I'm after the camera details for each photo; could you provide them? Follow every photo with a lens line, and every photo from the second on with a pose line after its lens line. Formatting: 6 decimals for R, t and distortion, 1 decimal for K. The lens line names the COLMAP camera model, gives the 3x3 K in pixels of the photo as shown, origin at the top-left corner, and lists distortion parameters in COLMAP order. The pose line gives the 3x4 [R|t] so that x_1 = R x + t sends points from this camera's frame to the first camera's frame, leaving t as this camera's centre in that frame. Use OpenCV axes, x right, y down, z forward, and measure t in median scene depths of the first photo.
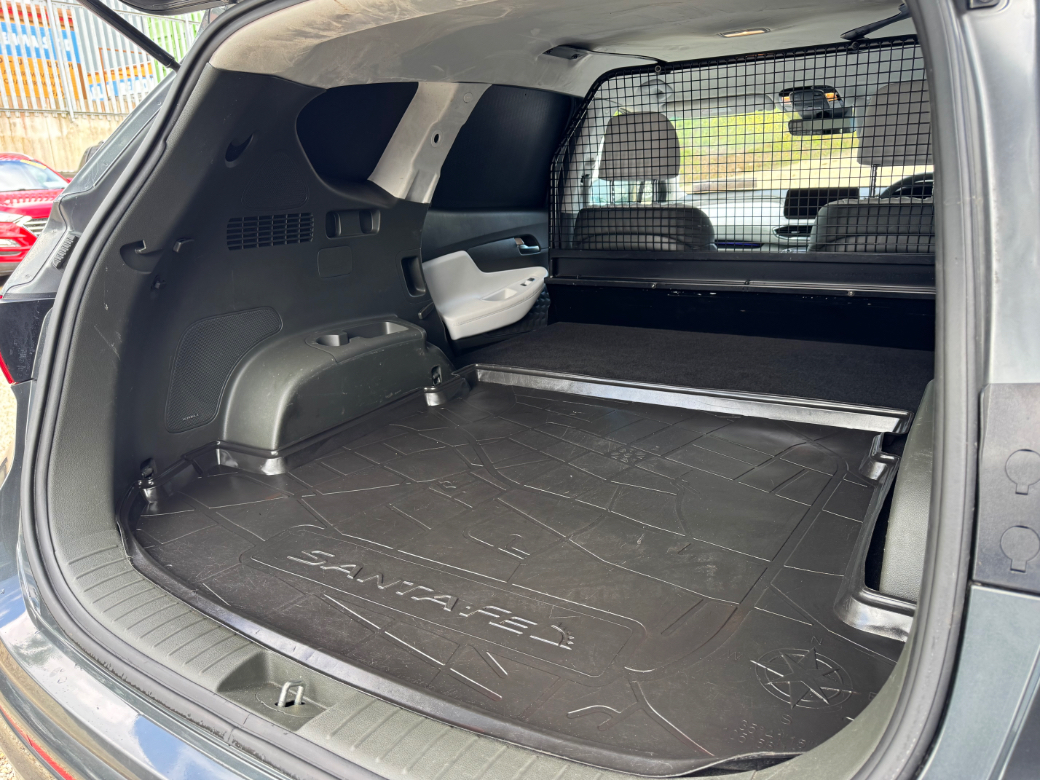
lens RADIAL K [[726.8, 0, 515.8], [0, 726.8, 393.6], [0, 0, 1]] dist [0.020655, -0.037562]
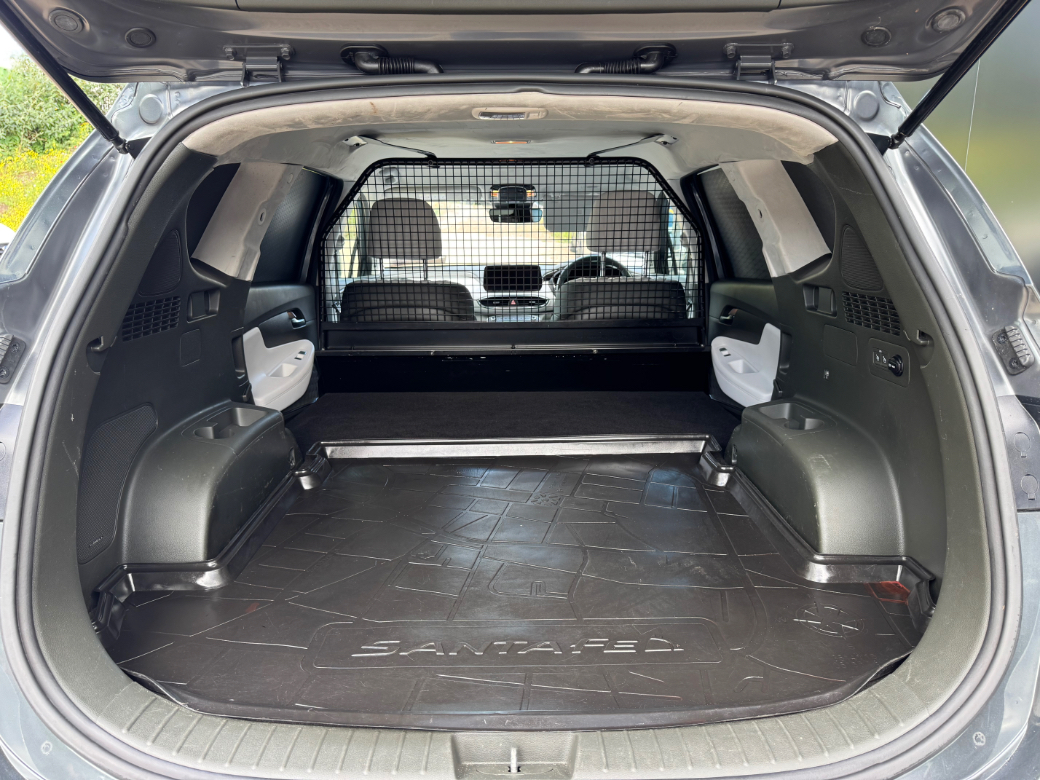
lens RADIAL K [[726.8, 0, 512.3], [0, 726.8, 396.4], [0, 0, 1]] dist [0.020655, -0.037562]
pose [[0.846500, -0.083525, 0.525796, -0.307742], [0.124536, 0.991282, -0.043026, -0.024065], [-0.517618, 0.101902, 0.849522, 0.018920]]
